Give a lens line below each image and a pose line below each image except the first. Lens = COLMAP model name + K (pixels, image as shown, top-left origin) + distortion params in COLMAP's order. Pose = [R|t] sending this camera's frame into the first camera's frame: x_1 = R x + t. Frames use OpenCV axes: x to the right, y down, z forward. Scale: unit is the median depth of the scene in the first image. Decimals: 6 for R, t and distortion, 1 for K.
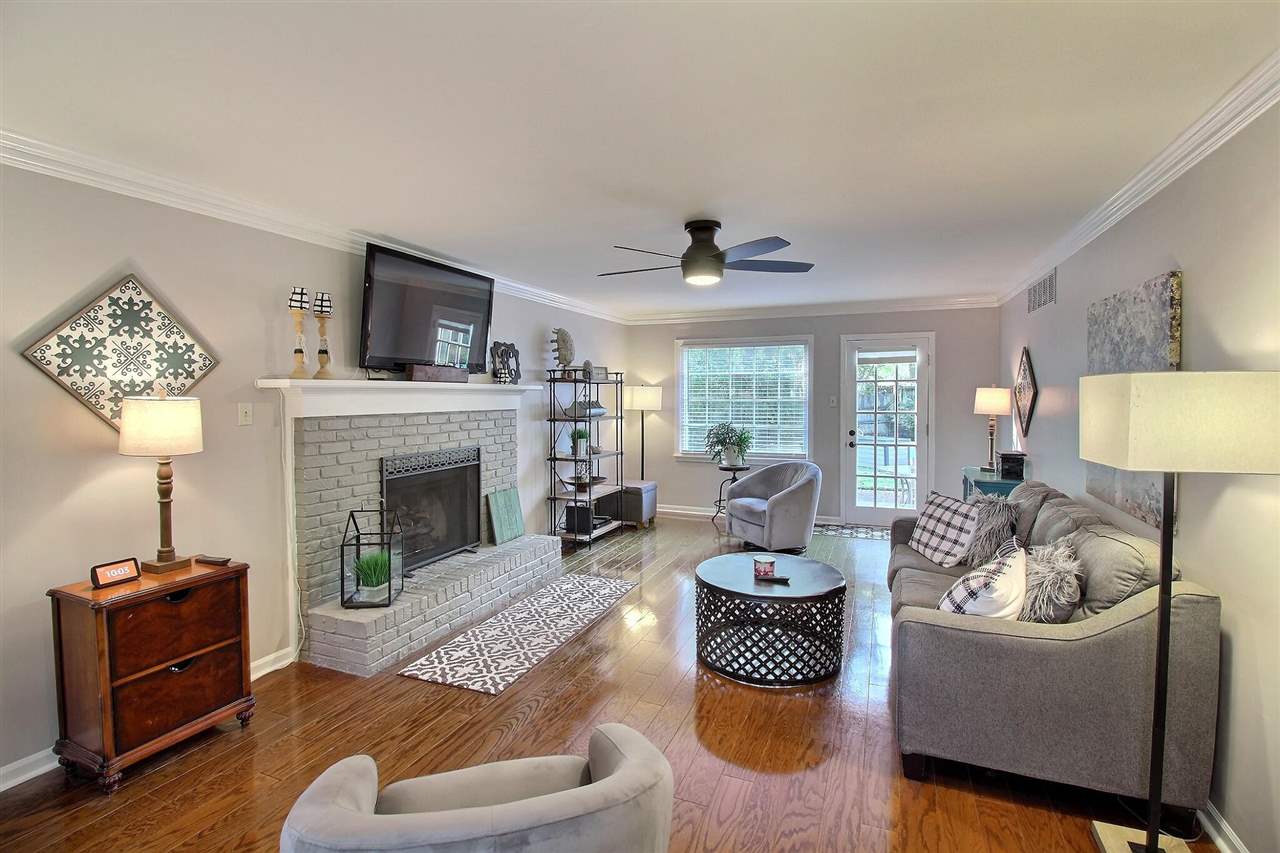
lens RADIAL K [[590.8, 0, 645.0], [0, 590.8, 405.5], [0, 0, 1]] dist [0.000318, -0.012061]
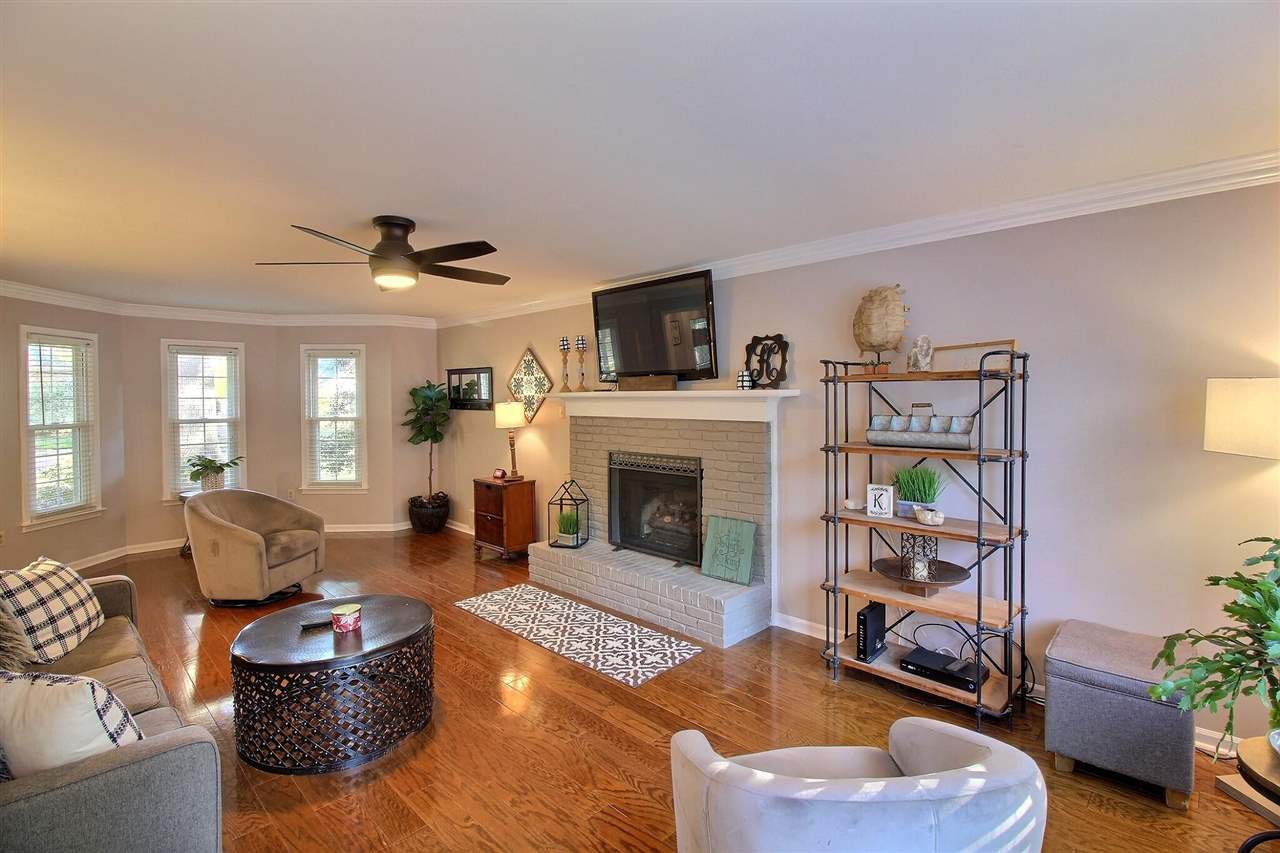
lens RADIAL K [[590.8, 0, 645.0], [0, 590.8, 405.5], [0, 0, 1]] dist [0.000318, -0.012061]
pose [[-0.358580, 0.008337, -0.933462, 0.760415], [-0.017800, 0.999717, 0.015767, -0.032606], [0.933329, 0.022269, -0.358330, 1.559870]]
